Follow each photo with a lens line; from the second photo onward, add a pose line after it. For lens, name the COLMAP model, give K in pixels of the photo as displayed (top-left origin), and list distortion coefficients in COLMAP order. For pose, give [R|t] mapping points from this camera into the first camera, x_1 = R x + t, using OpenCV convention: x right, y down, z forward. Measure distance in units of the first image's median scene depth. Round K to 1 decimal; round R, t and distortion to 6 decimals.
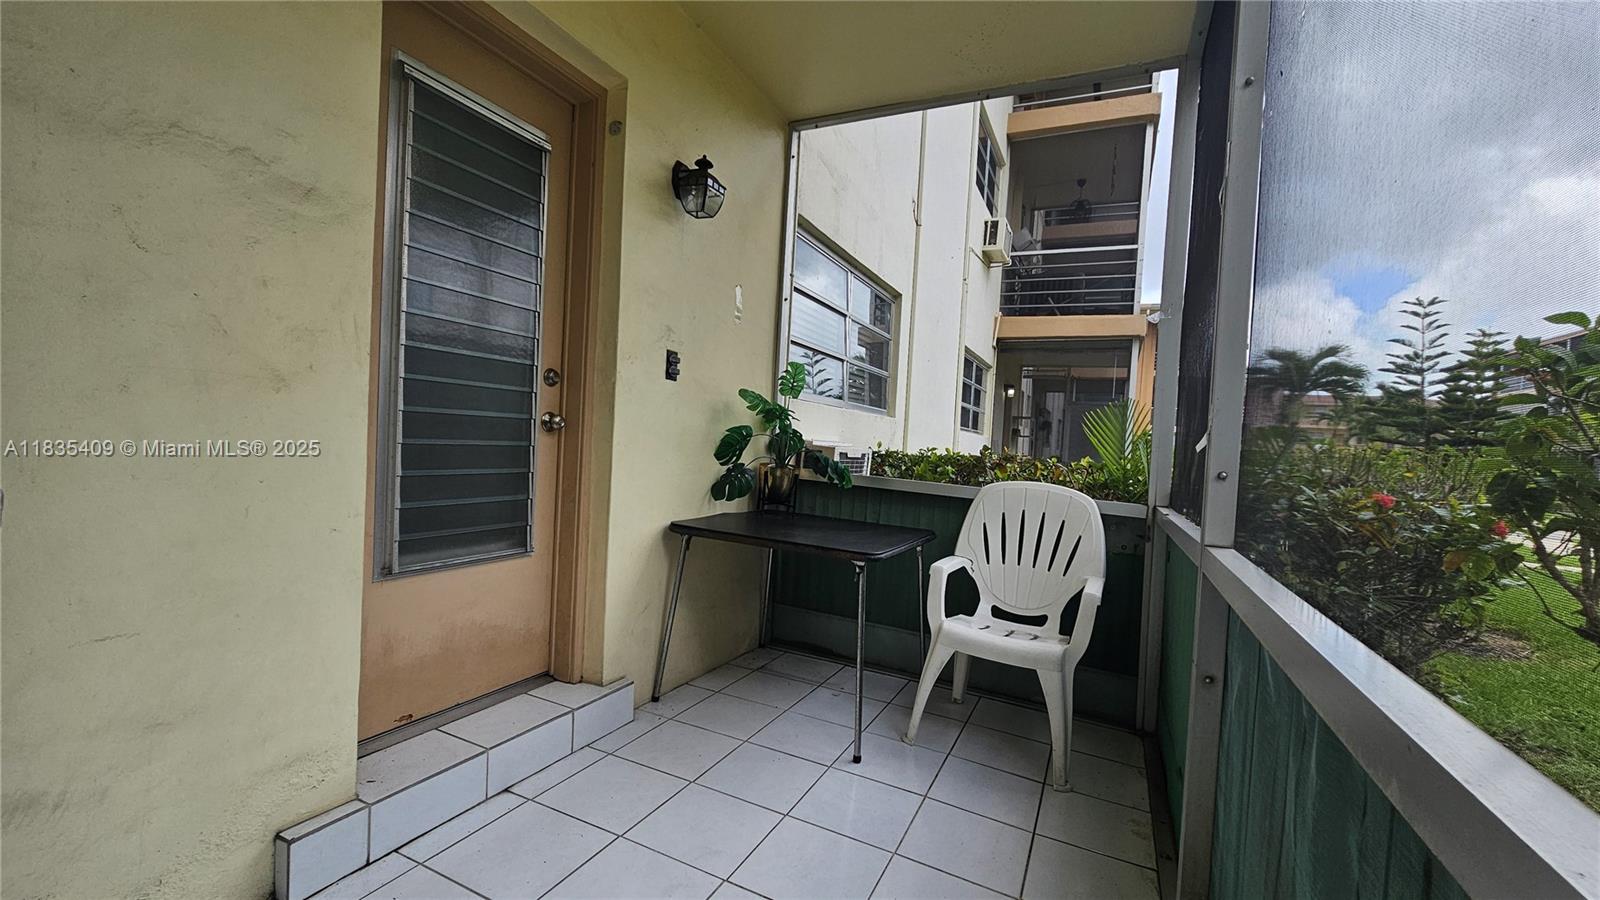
lens RADIAL K [[653.1, 0, 796.1], [0, 653.1, 449.3], [0, 0, 1]] dist [0.002091, 0.000292]
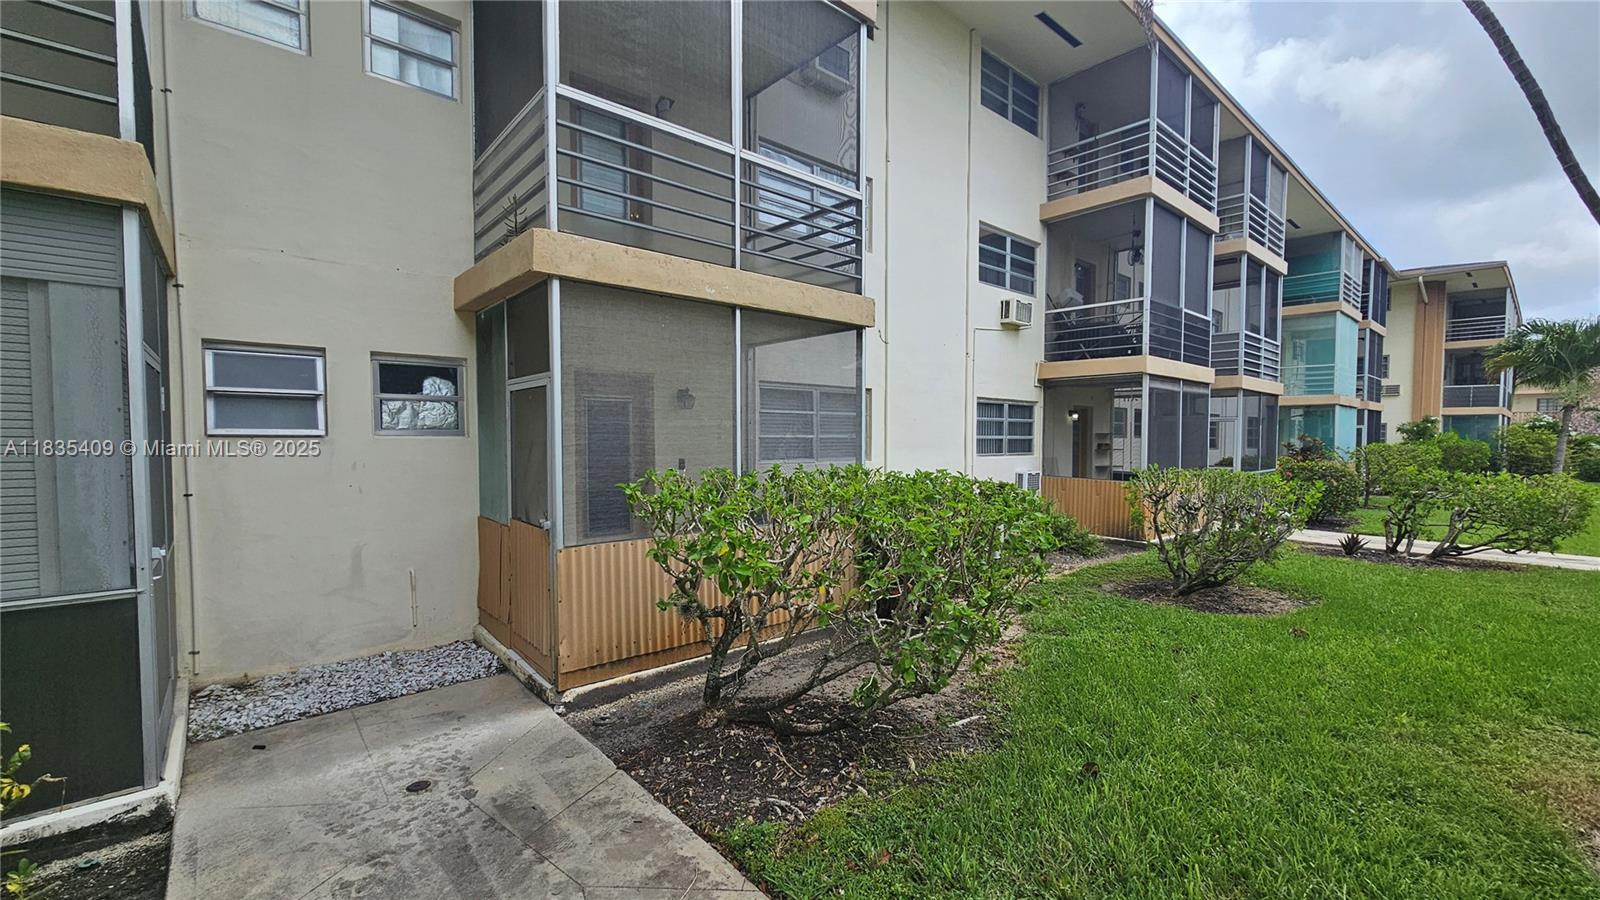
lens RADIAL K [[653.1, 0, 803.0], [0, 653.1, 457.1], [0, 0, 1]] dist [0.002091, 0.000292]
pose [[0.920582, -0.034827, -0.388993, 0.373953], [0.040382, 0.999166, 0.006111, -0.045326], [0.388456, -0.021335, 0.921220, -0.362322]]
